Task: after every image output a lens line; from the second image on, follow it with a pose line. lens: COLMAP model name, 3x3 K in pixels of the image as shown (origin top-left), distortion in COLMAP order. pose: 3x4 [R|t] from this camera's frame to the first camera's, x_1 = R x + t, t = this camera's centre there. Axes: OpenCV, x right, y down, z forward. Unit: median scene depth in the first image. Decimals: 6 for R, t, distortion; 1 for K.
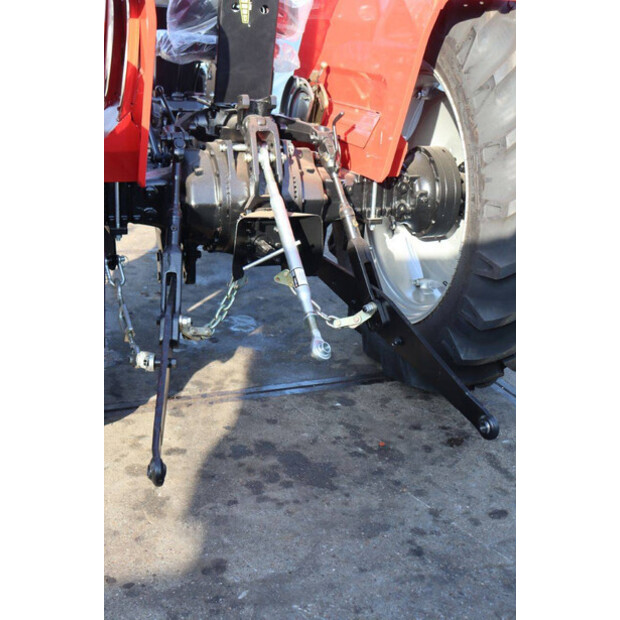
lens RADIAL K [[847.2, 0, 310.0], [0, 847.2, 310.0], [0, 0, 1]] dist [0.022910, 0.051908]
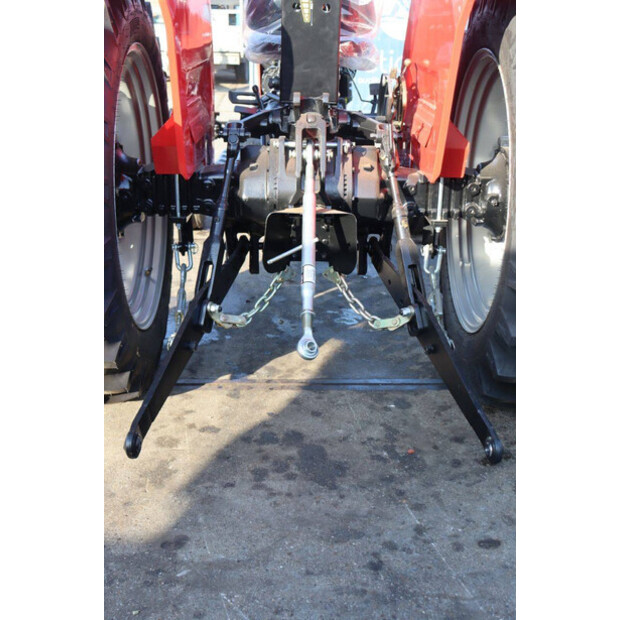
lens RADIAL K [[805.7, 0, 310.0], [0, 805.7, 310.0], [0, 0, 1]] dist [0.002584, 0.083953]
pose [[0.938145, 0.088092, -0.334848, 0.281321], [-0.083847, 0.996109, 0.027142, -0.020203], [0.335936, 0.002613, 0.941881, 0.090233]]
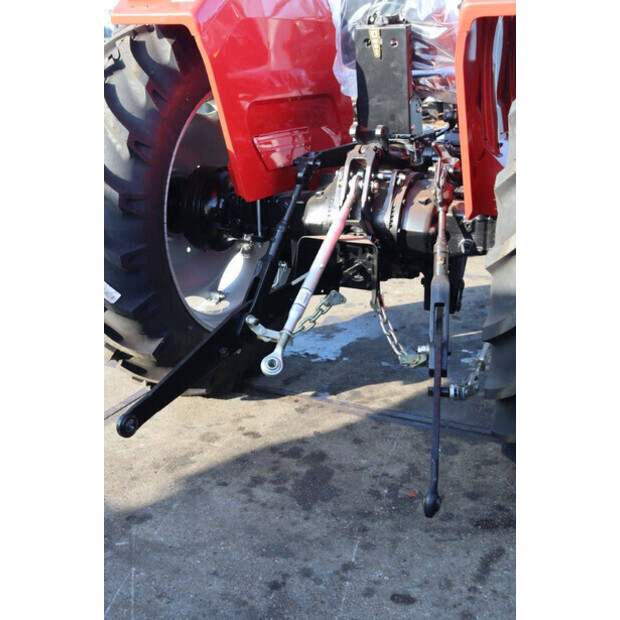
lens RADIAL K [[805.7, 0, 310.0], [0, 805.7, 310.0], [0, 0, 1]] dist [0.002584, 0.083953]
pose [[0.660076, 0.174593, -0.730628, 0.646779], [-0.198136, 0.978638, 0.054855, -0.071037], [0.724598, 0.108555, 0.680569, 0.299155]]
